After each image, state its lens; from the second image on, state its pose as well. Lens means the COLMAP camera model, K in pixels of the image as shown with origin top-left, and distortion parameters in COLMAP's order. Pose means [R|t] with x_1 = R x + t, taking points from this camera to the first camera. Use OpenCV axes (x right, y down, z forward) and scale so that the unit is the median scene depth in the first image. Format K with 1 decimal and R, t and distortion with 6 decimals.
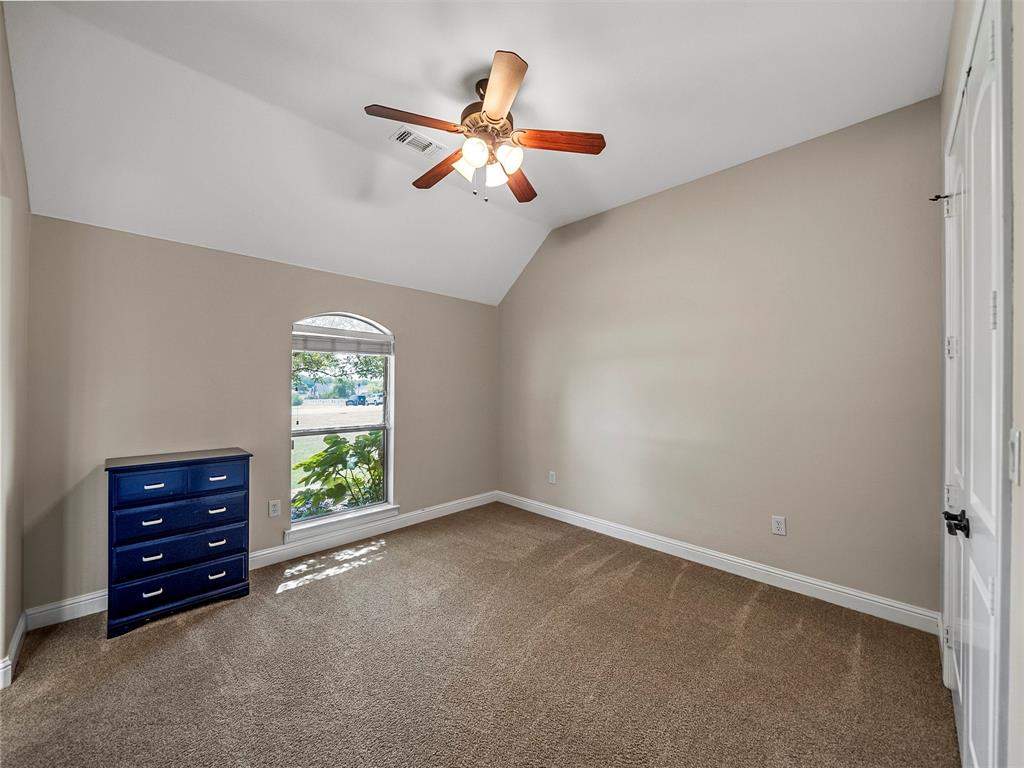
lens RADIAL K [[397.4, 0, 511.4], [0, 397.4, 385.7], [0, 0, 1]] dist [-0.001410, -0.000120]
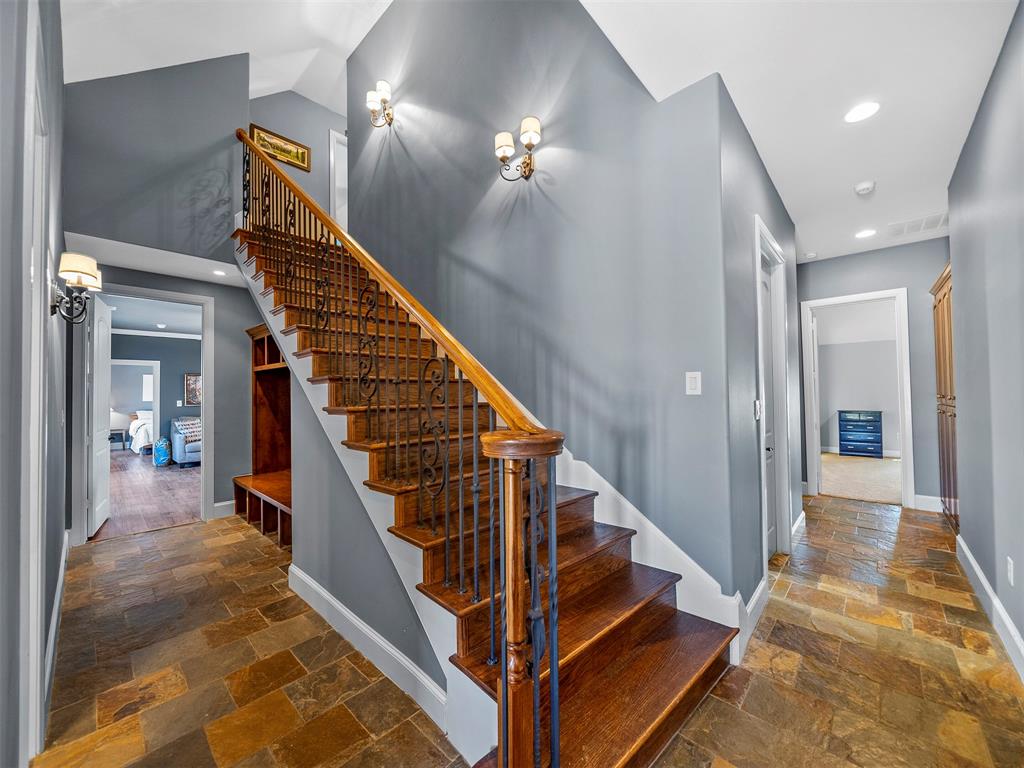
lens RADIAL K [[397.4, 0, 511.0], [0, 397.4, 385.4], [0, 0, 1]] dist [-0.001410, -0.000120]
pose [[0.028344, -0.022165, -0.999352, 2.402432], [0.012180, 0.999688, -0.021826, 0.017926], [0.999524, -0.011554, 0.028605, -1.983000]]
